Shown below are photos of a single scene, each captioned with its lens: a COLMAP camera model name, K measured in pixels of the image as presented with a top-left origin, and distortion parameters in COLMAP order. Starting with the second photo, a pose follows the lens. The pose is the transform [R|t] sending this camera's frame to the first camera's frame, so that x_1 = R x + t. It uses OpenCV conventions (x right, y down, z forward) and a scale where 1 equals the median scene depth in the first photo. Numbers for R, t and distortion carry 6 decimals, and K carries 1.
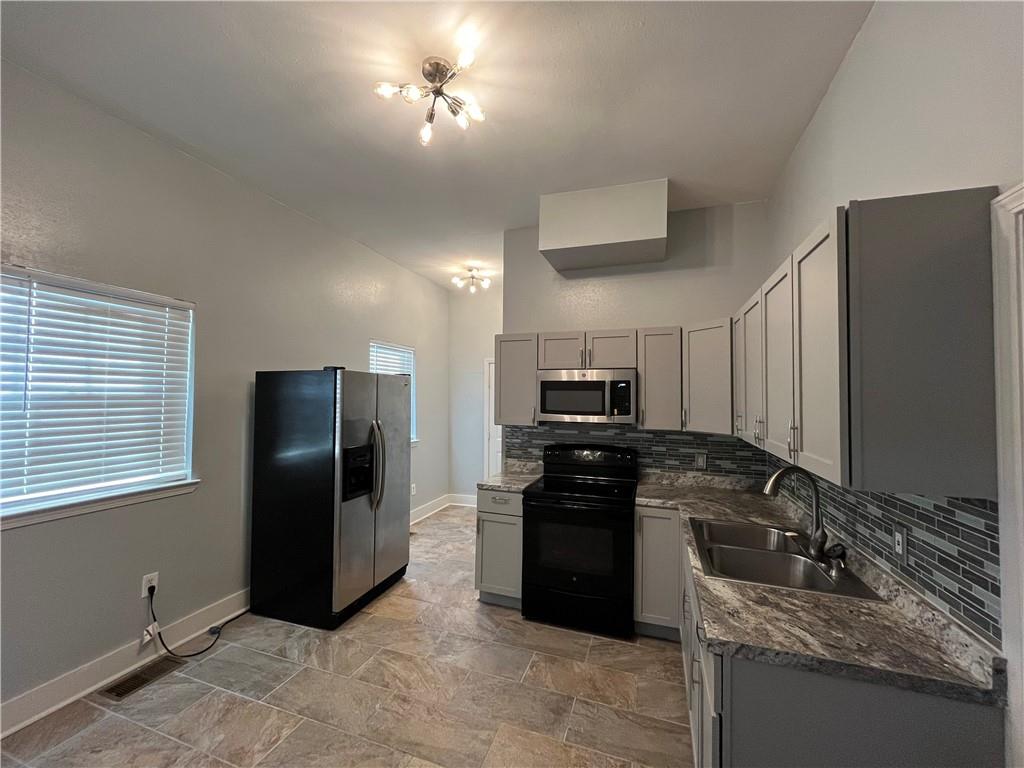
lens RADIAL K [[409.8, 0, 505.8], [0, 409.8, 386.1], [0, 0, 1]] dist [0.003508, -0.000927]
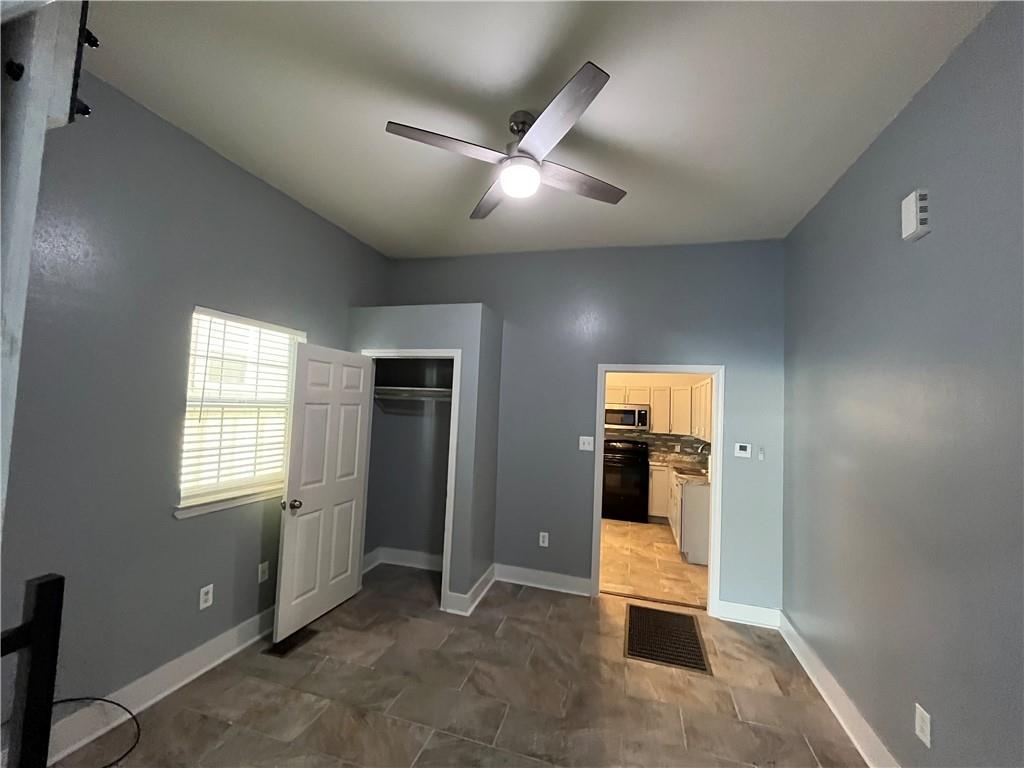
lens RADIAL K [[409.8, 0, 513.2], [0, 409.8, 385.6], [0, 0, 1]] dist [0.003508, -0.000927]
pose [[0.998194, 0.025753, 0.054264, -0.515092], [-0.025087, 0.999602, -0.012919, -0.097276], [-0.054575, 0.011534, 0.998443, -1.115356]]
